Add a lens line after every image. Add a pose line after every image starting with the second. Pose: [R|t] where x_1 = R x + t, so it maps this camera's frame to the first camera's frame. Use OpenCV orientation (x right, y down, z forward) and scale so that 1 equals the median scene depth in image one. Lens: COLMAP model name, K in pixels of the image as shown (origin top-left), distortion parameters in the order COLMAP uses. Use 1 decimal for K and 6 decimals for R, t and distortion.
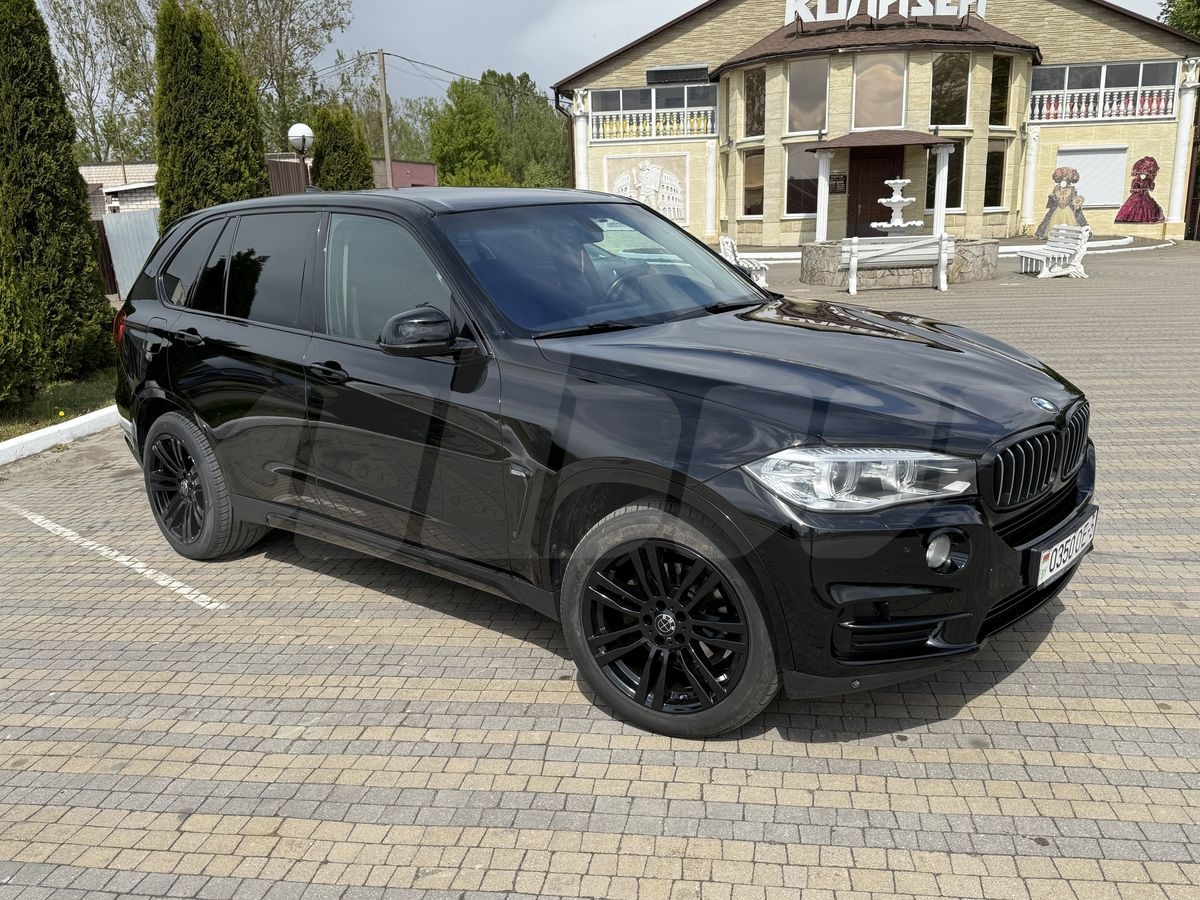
lens RADIAL K [[1014.8, 0, 600.0], [0, 1014.8, 450.0], [0, 0, 1]] dist [0.011345, -0.003600]
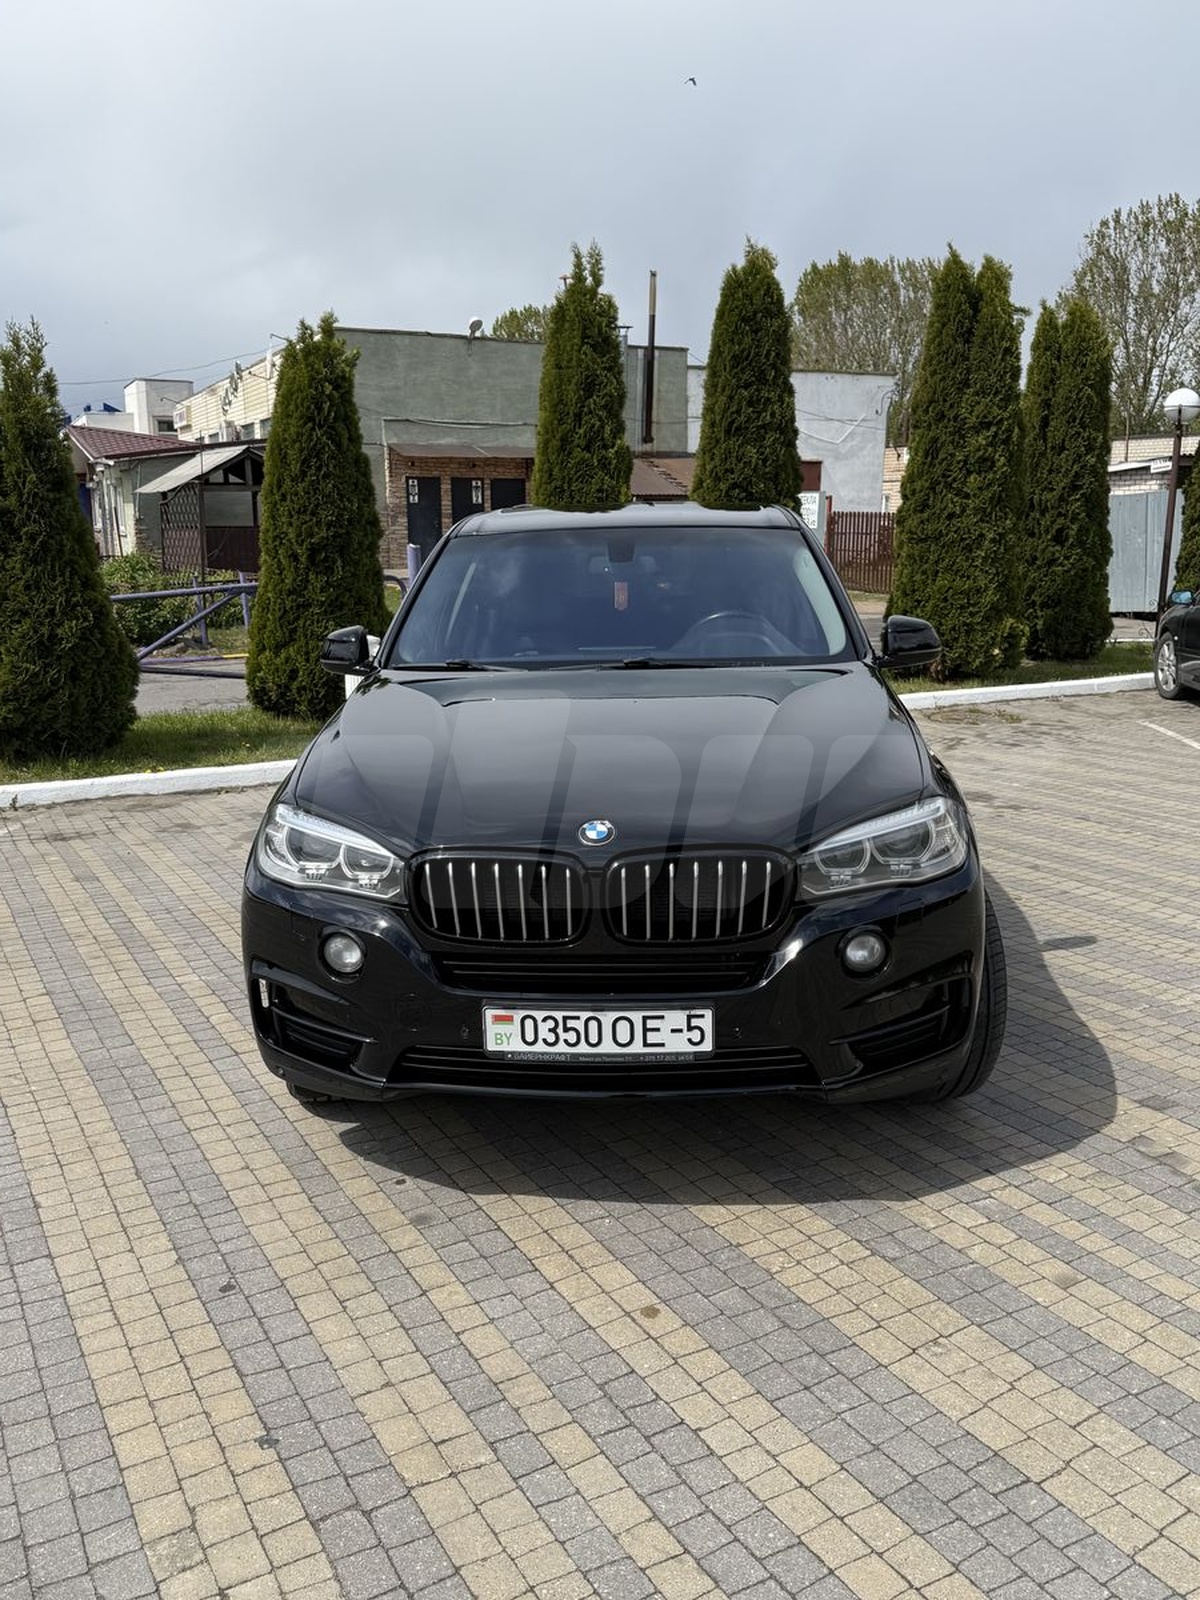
lens RADIAL K [[1359.3, 0, 599.1], [0, 1359.3, 795.7], [0, 0, 1]] dist [0.108831, -0.192999]
pose [[0.611287, 0.183301, -0.769889, 0.401063], [-0.194062, 0.977825, 0.078724, -0.049198], [0.767247, 0.101284, 0.633303, 0.127958]]
